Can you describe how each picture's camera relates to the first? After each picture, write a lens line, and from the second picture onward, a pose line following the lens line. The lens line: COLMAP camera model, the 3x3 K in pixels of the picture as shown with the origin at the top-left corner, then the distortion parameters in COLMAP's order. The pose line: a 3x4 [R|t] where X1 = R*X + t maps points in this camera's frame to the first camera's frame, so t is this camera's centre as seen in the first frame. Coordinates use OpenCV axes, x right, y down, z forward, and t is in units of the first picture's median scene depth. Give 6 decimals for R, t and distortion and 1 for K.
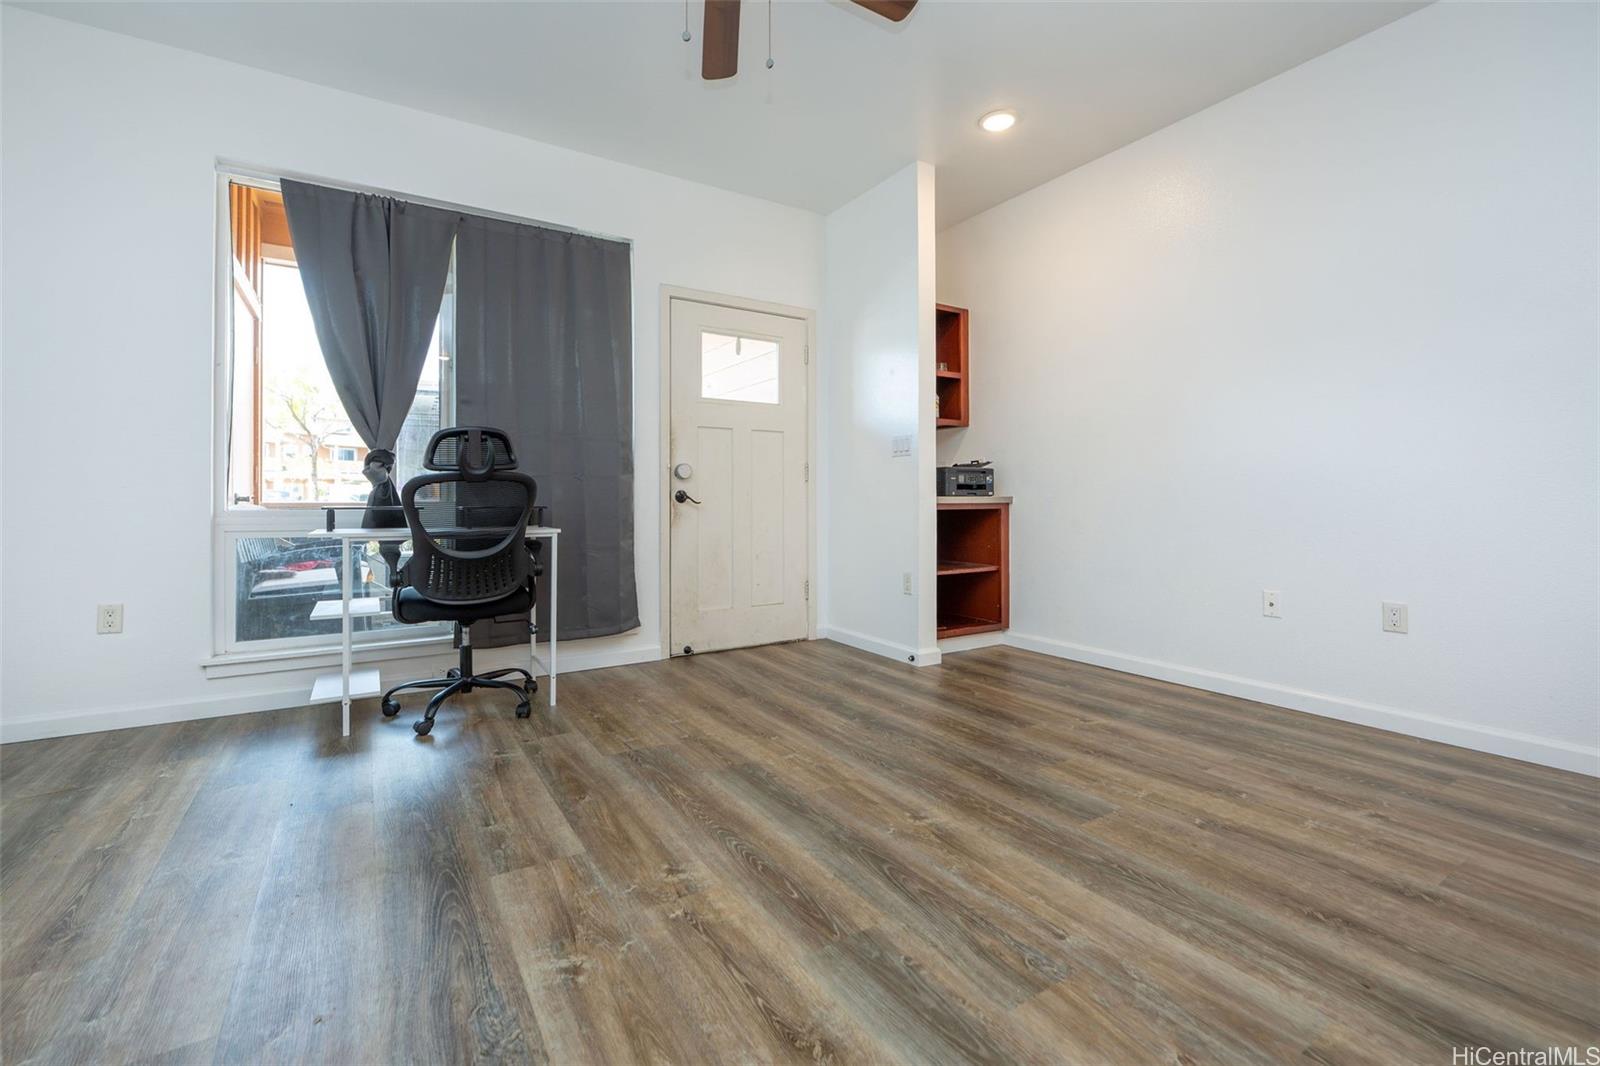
lens RADIAL K [[674.1, 0, 790.7], [0, 674.1, 497.7], [0, 0, 1]] dist [-0.003203, -0.000334]
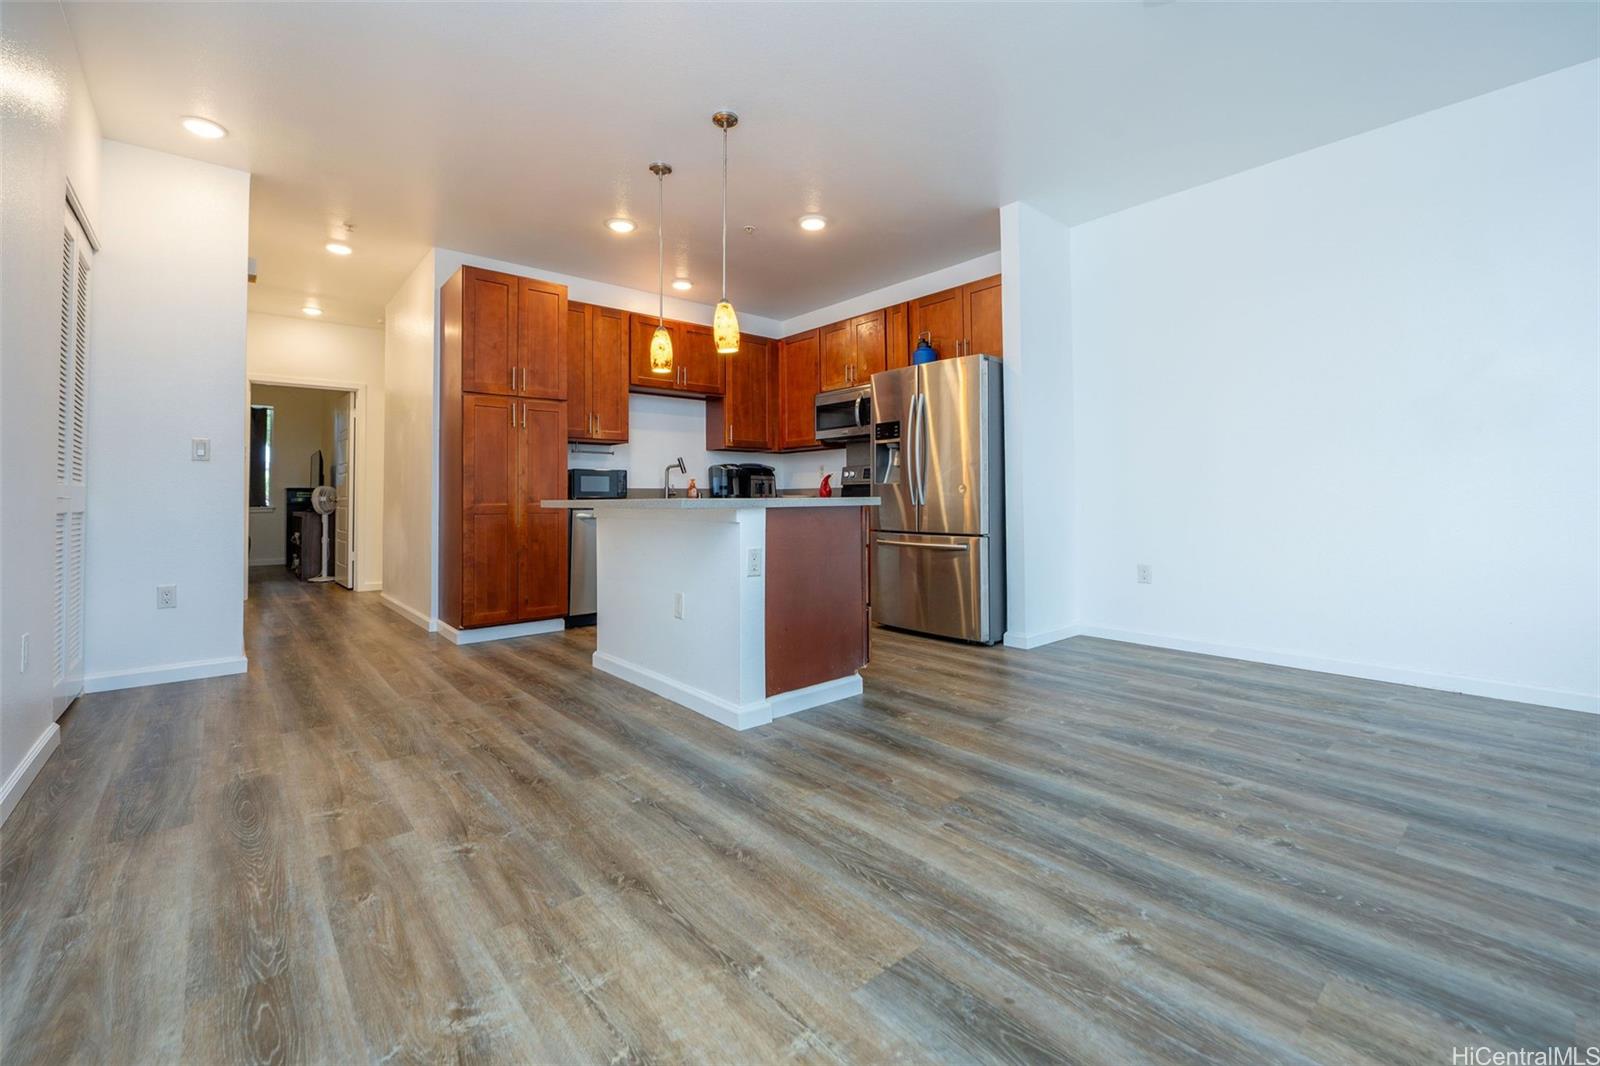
lens RADIAL K [[665.3, 0, 796.8], [0, 665.3, 495.9], [0, 0, 1]] dist [-0.004023, -0.000497]
pose [[-0.989481, 0.006355, -0.144520, 0.750804], [0.007064, 0.999965, -0.004394, -0.011689], [0.144487, -0.005369, -0.989492, 1.926292]]
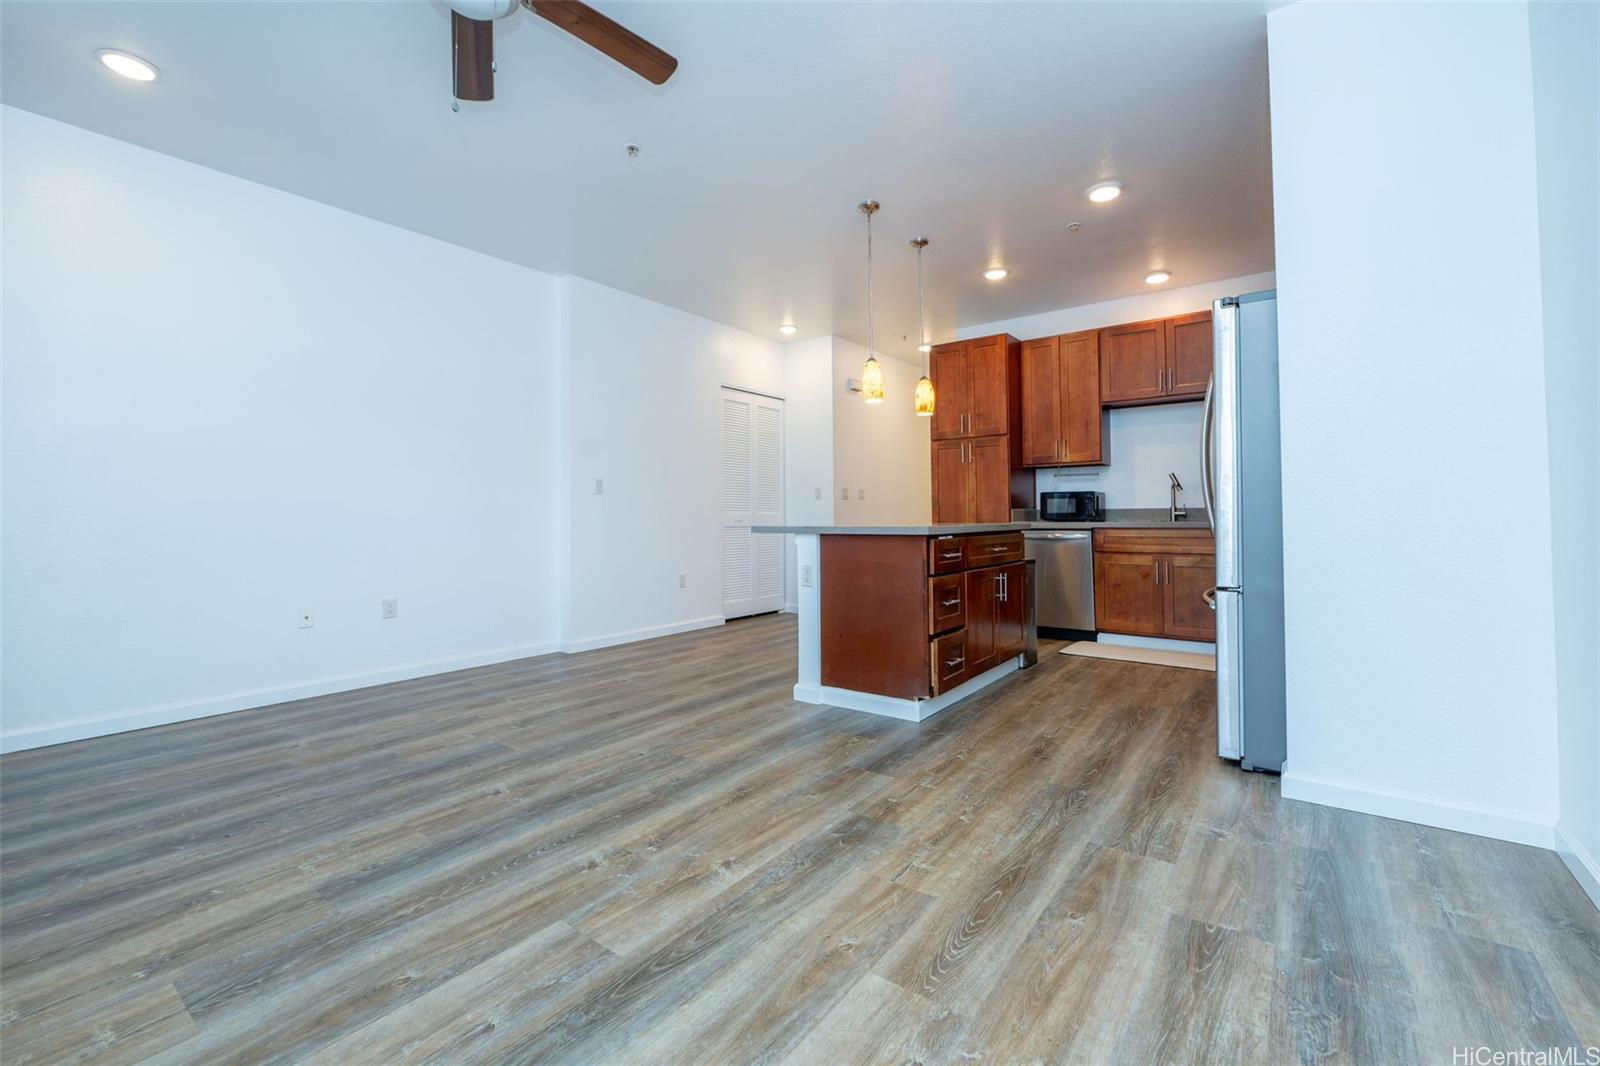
lens RADIAL K [[665.3, 0, 796.8], [0, 665.3, 495.9], [0, 0, 1]] dist [-0.004023, -0.000497]
pose [[-0.353085, 0.034182, 0.934966, -1.350469], [0.004741, 0.999385, -0.034747, -0.030284], [-0.935579, -0.007836, -0.353030, 1.062592]]
